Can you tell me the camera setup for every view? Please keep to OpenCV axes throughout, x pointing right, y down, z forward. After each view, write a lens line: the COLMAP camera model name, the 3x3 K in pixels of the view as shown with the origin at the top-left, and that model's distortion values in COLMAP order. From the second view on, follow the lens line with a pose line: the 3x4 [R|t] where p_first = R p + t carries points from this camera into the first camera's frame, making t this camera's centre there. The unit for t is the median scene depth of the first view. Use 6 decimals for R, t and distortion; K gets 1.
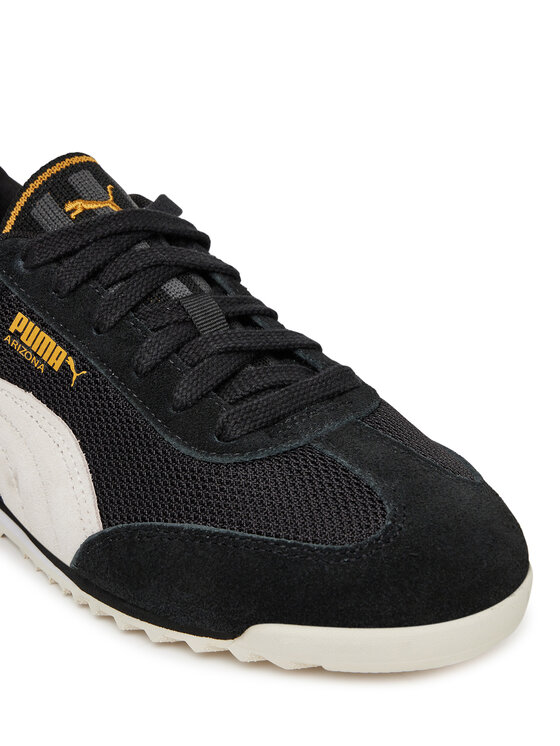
lens RADIAL K [[1950.4, 0, 280.0], [0, 1950.4, 373.0], [0, 0, 1]] dist [0.046433, -0.145983]
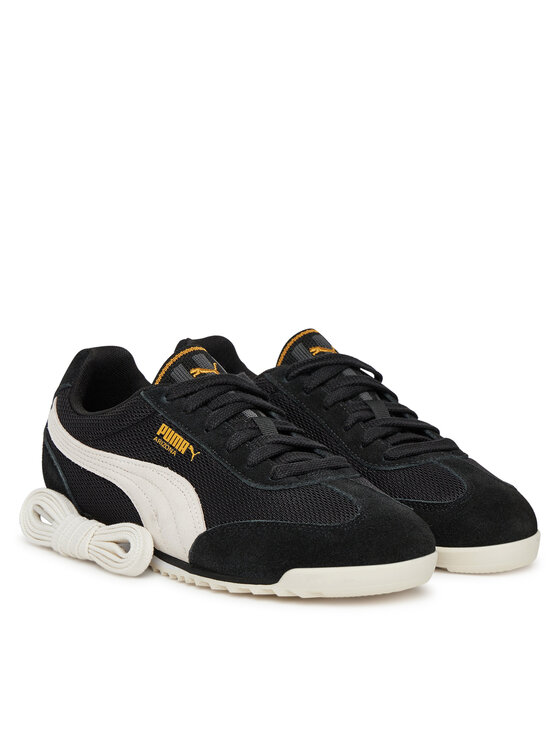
lens RADIAL K [[2224.0, 0, 280.0], [0, 2224.0, 373.0], [0, 0, 1]] dist [-0.131519, -0.399799]
pose [[0.999093, 0.034876, -0.024440, 0.024191], [-0.039434, 0.974325, -0.221666, 0.387394], [0.016082, 0.222428, 0.974816, -1.050495]]
